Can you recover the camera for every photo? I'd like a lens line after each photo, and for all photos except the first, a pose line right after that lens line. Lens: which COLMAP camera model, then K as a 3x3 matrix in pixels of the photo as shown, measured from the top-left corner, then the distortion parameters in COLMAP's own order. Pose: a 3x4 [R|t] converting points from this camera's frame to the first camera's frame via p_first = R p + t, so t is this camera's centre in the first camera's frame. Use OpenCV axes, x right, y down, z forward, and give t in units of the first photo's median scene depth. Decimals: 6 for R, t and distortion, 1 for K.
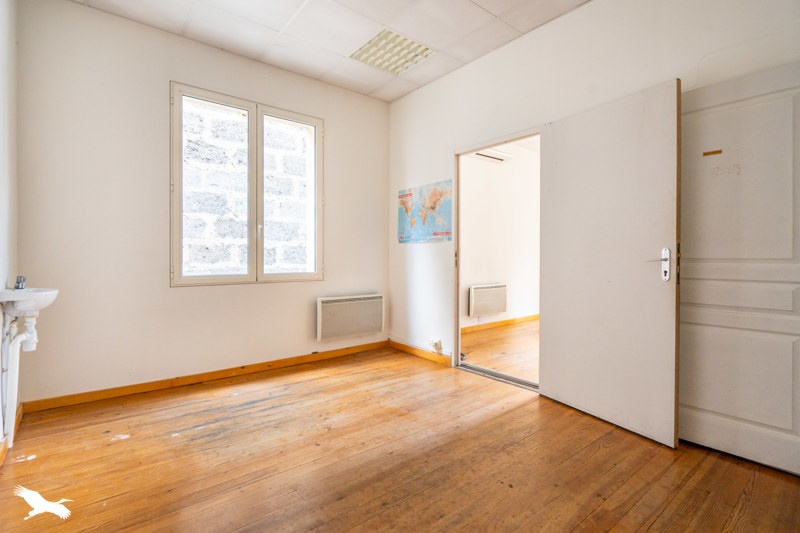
lens RADIAL K [[363.9, 0, 402.3], [0, 363.9, 261.6], [0, 0, 1]] dist [0.001697, -0.000084]
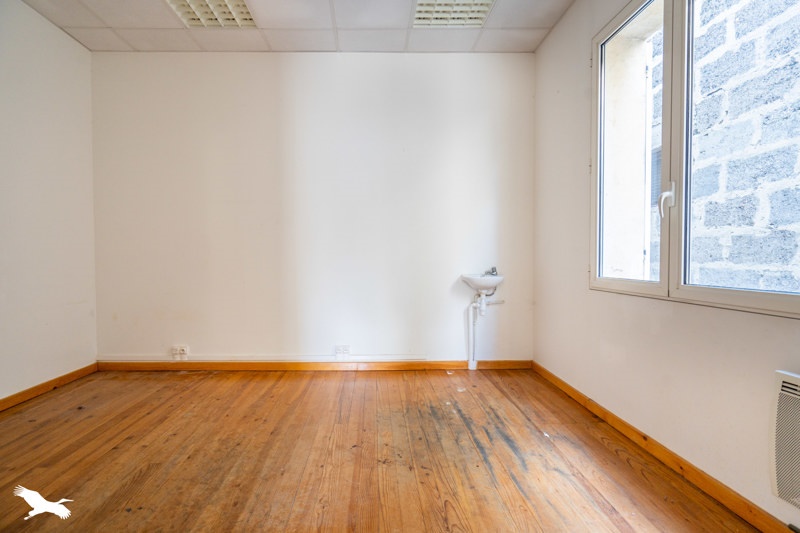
lens RADIAL K [[432.9, 0, 400.0], [0, 432.9, 266.5], [0, 0, 1]] dist [0.001064, 0.000061]
pose [[-0.646891, 0.015367, -0.762427, 0.489060], [-0.006564, 0.999648, 0.025718, -0.003637], [0.762554, 0.021642, -0.646563, 1.597723]]
